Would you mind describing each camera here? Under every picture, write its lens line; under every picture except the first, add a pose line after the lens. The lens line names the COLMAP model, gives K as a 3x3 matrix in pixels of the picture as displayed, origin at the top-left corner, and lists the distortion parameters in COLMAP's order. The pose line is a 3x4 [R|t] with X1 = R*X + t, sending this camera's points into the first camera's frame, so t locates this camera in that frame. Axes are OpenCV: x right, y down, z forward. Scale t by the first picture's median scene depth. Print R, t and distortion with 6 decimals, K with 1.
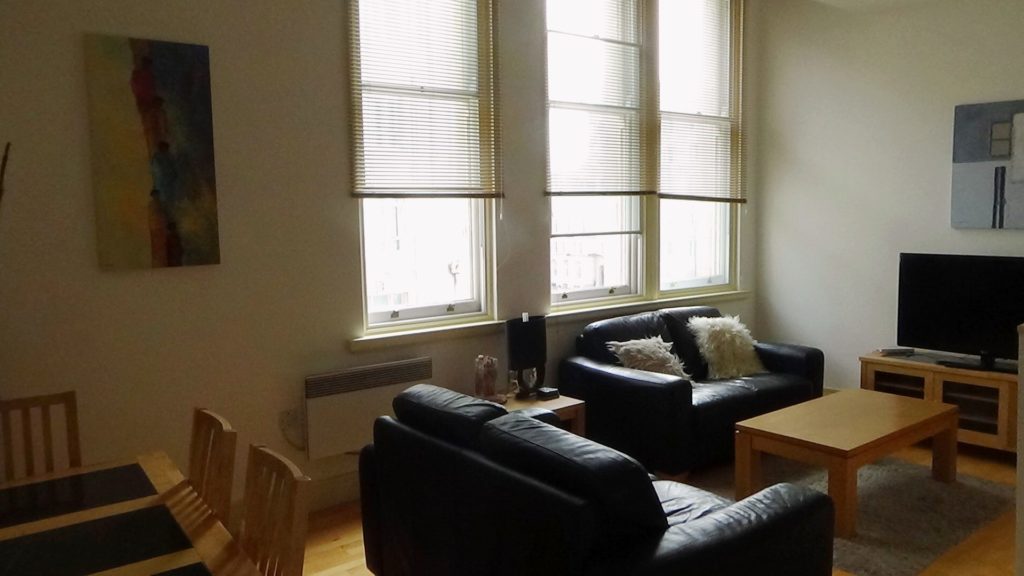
lens RADIAL K [[780.0, 0, 512.0], [0, 780.0, 288.0], [0, 0, 1]] dist [0.001491, 0.001434]
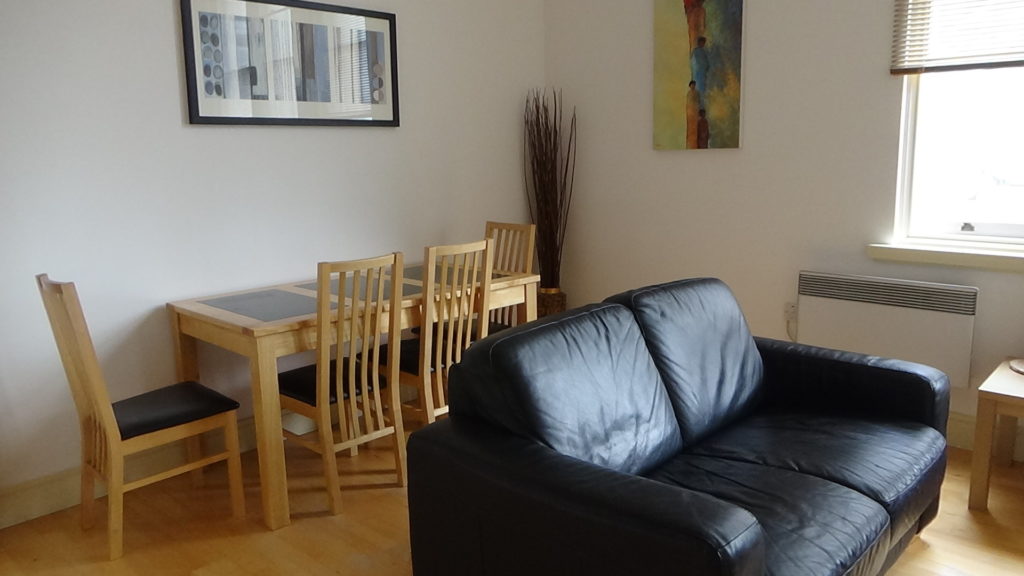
lens RADIAL K [[780.0, 0, 512.0], [0, 780.0, 288.0], [0, 0, 1]] dist [0.001491, 0.001434]
pose [[0.160096, 0.192360, -0.968177, 0.600169], [-0.080766, 0.980092, 0.181372, -0.011340], [0.983792, 0.049159, 0.172445, 0.485017]]
